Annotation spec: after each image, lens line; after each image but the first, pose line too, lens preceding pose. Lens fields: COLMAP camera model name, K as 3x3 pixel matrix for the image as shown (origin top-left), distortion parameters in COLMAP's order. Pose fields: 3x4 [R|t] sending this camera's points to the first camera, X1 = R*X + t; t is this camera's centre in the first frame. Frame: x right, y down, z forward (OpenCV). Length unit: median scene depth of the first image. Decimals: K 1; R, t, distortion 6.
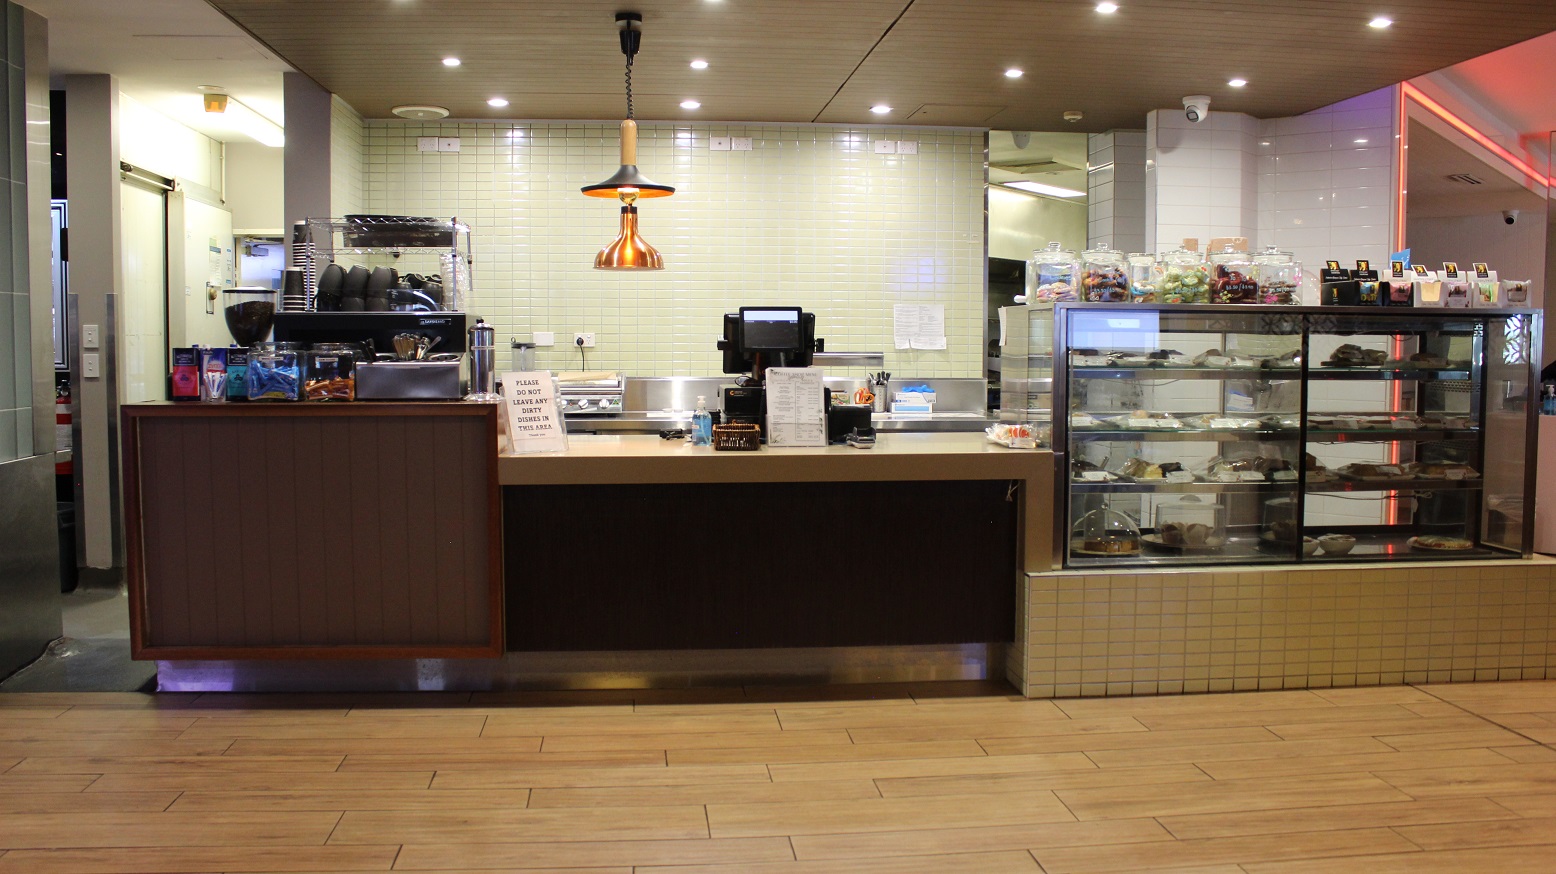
lens RADIAL K [[1313.3, 0, 771.4], [0, 1313.3, 433.7], [0, 0, 1]] dist [-0.110261, 0.052625]
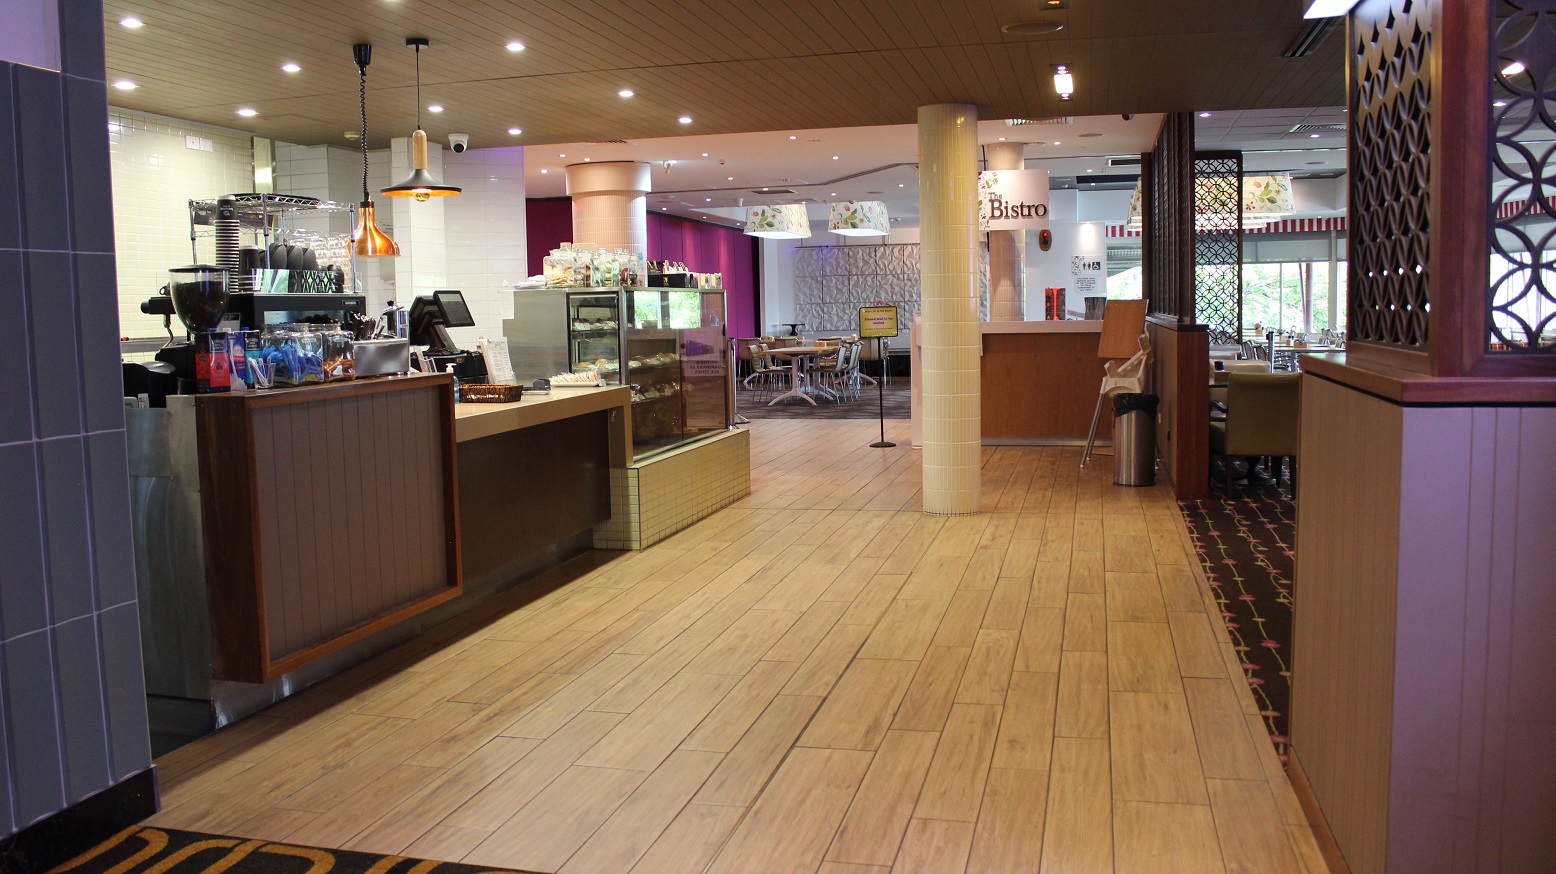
lens RADIAL K [[1313.3, 0, 775.3], [0, 1313.3, 438.6], [0, 0, 1]] dist [-0.110261, 0.052625]
pose [[0.318763, -0.100894, 0.942449, -1.256460], [0.088828, 0.993122, 0.076275, -0.029230], [-0.943663, 0.059403, 0.325532, 0.376987]]
